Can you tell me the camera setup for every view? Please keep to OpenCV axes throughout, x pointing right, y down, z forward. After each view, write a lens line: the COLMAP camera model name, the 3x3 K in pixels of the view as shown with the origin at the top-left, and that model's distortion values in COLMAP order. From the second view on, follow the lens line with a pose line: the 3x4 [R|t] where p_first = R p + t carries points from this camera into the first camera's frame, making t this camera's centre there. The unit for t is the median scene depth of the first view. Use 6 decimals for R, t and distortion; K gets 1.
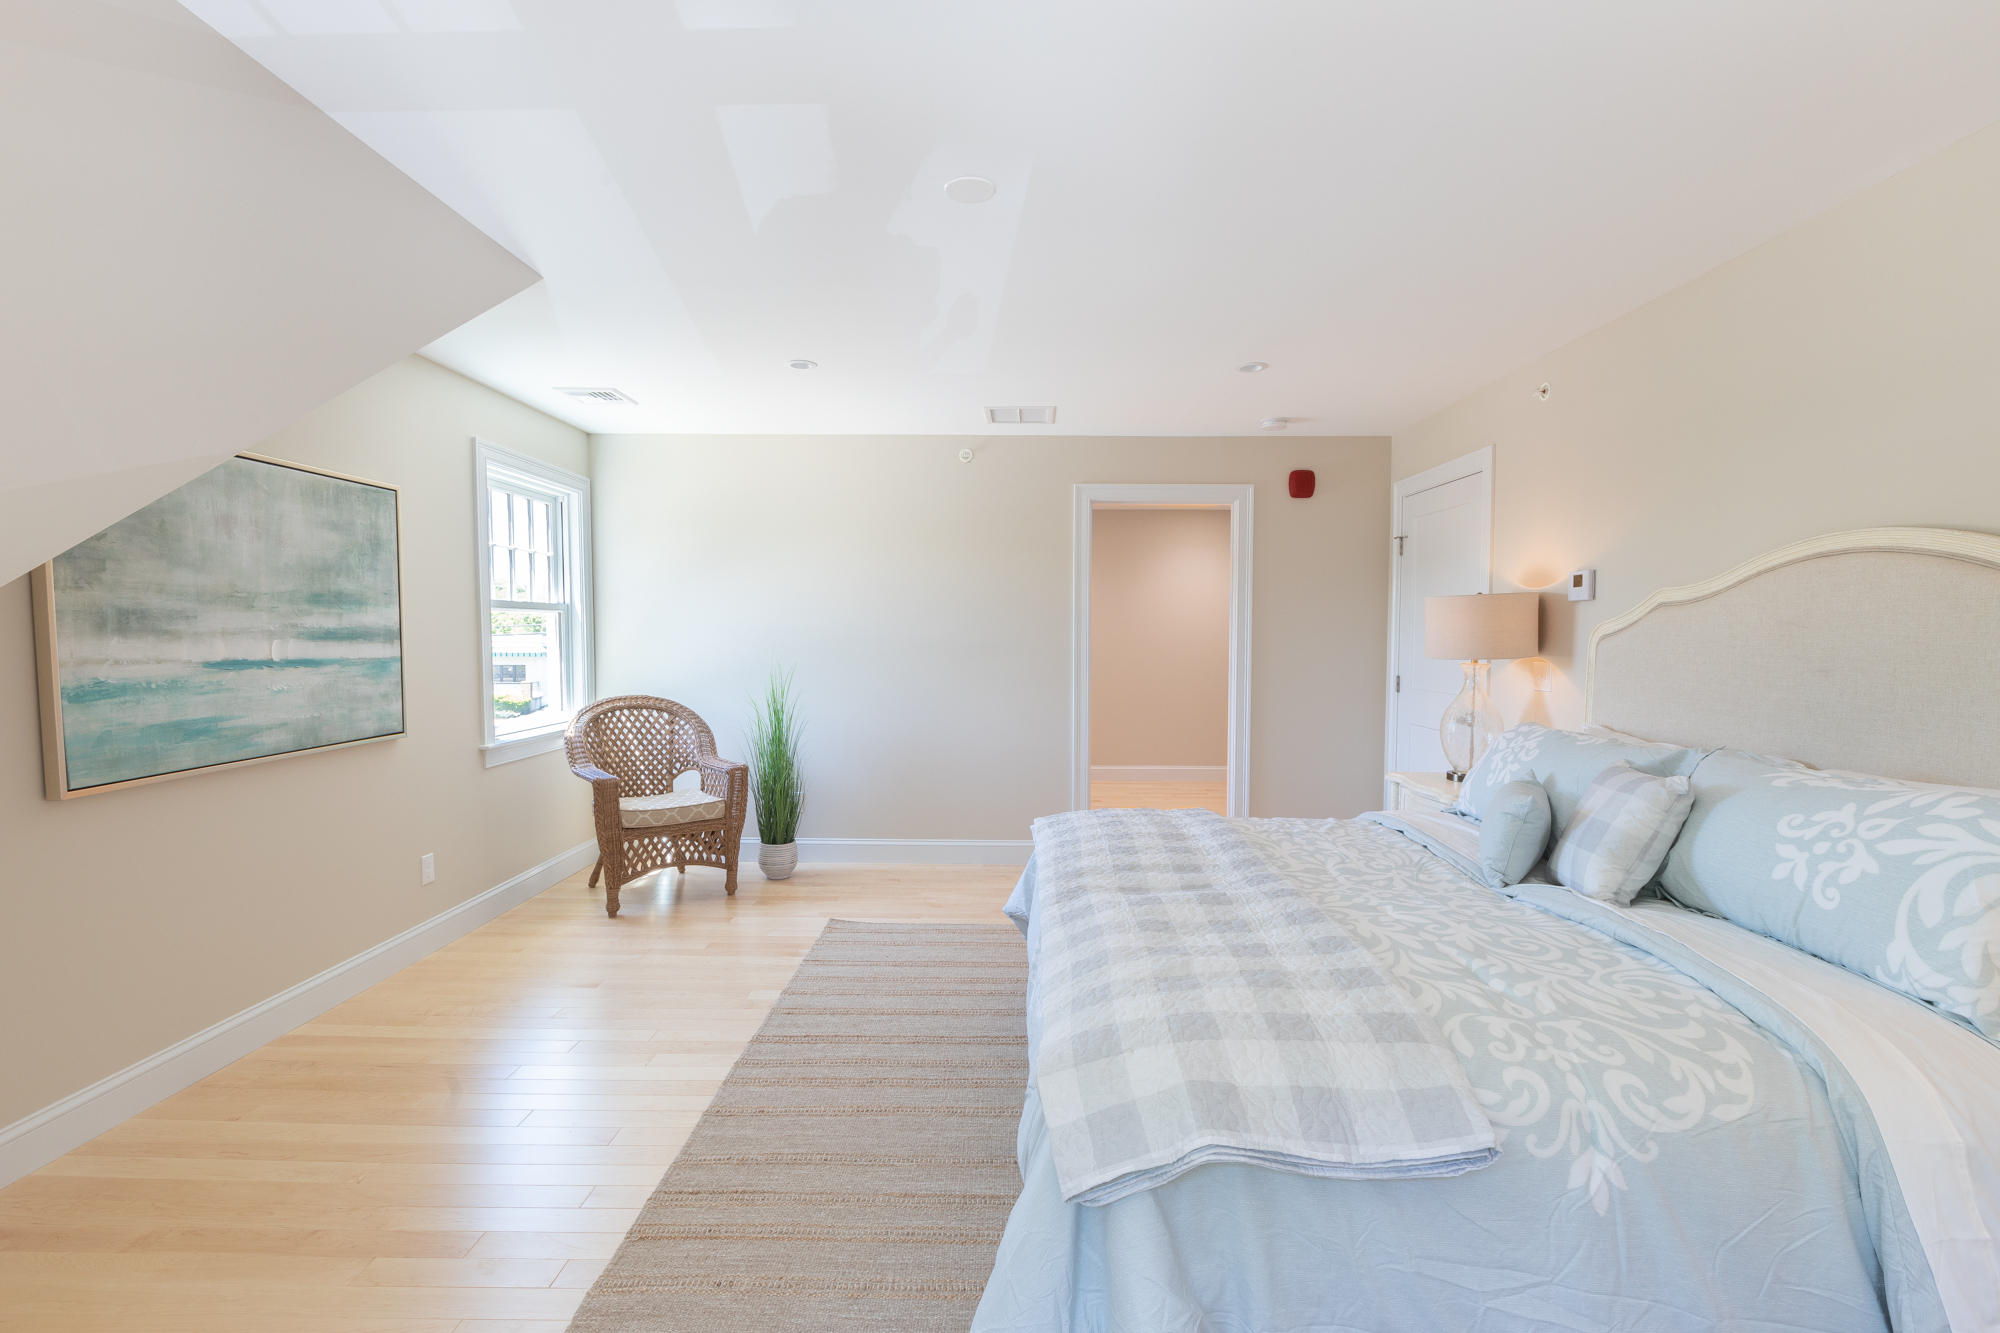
lens RADIAL K [[908.7, 0, 1009.9], [0, 908.7, 666.4], [0, 0, 1]] dist [-0.000538, 0.000380]
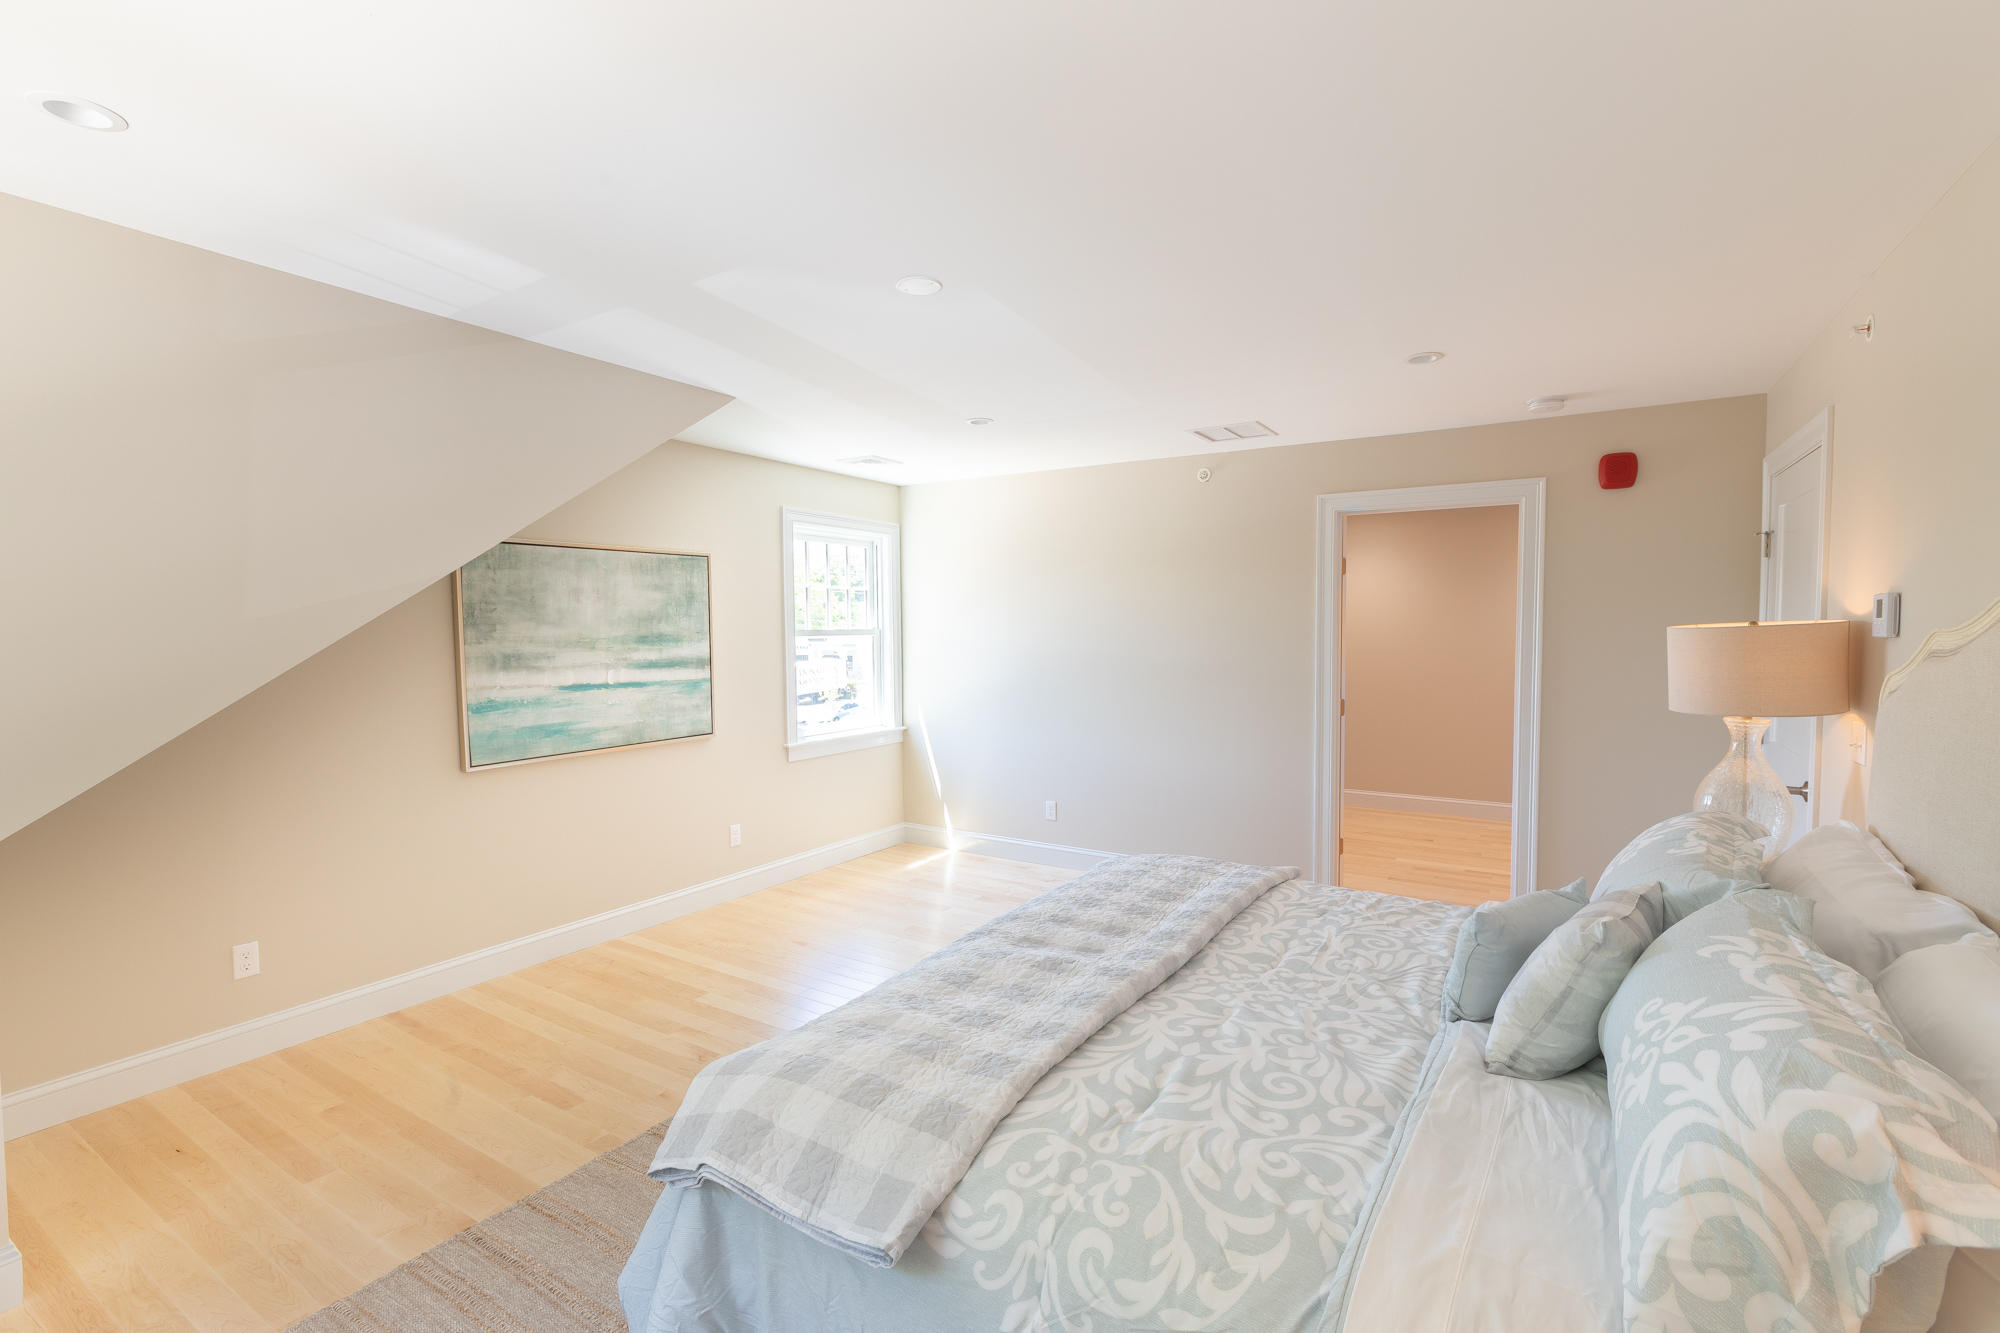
lens RADIAL K [[908.7, 0, 998.9], [0, 908.7, 664.5], [0, 0, 1]] dist [-0.000538, 0.000380]
pose [[0.848901, 0.015418, -0.528327, 0.556498], [-0.012537, 0.999881, 0.009035, -0.065488], [0.528404, -0.001046, 0.848993, 0.096935]]
